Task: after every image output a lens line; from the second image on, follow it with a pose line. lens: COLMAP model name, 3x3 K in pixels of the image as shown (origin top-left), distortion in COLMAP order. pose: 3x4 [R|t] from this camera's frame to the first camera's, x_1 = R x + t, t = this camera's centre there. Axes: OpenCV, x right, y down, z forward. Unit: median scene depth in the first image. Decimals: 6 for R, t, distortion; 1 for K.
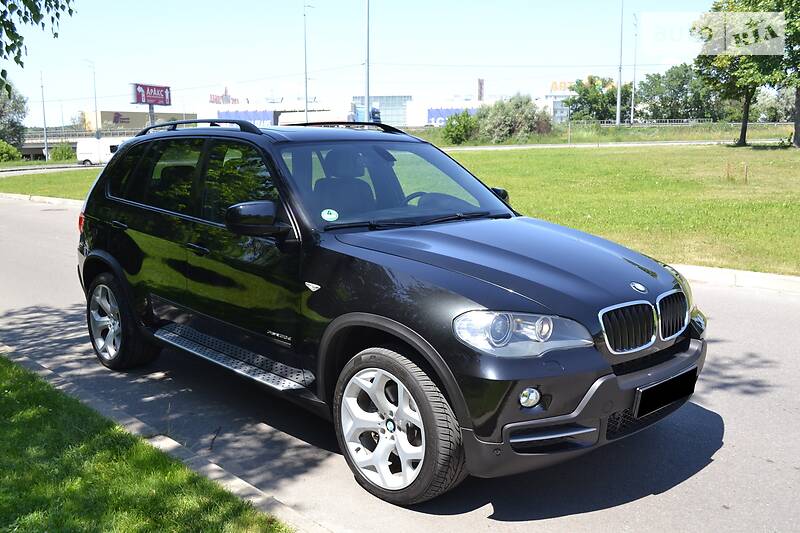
lens RADIAL K [[739.0, 0, 392.7], [0, 739.0, 266.6], [0, 0, 1]] dist [-0.070454, 0.000000]
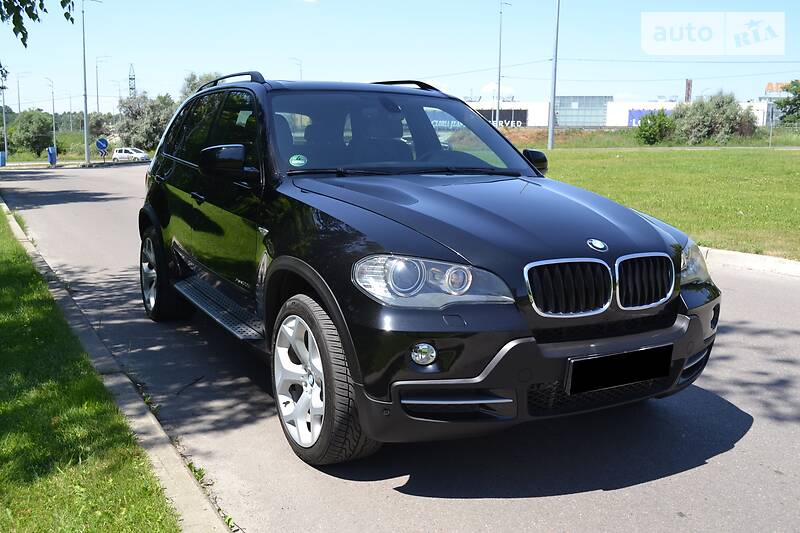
lens RADIAL K [[739.0, 0, 395.7], [0, 739.0, 270.9], [0, 0, 1]] dist [-0.070454, 0.000000]
pose [[0.970997, 0.057058, -0.232185, 0.312871], [-0.054625, 0.998364, 0.016899, 0.058056], [0.232769, -0.003725, 0.972525, 0.117529]]
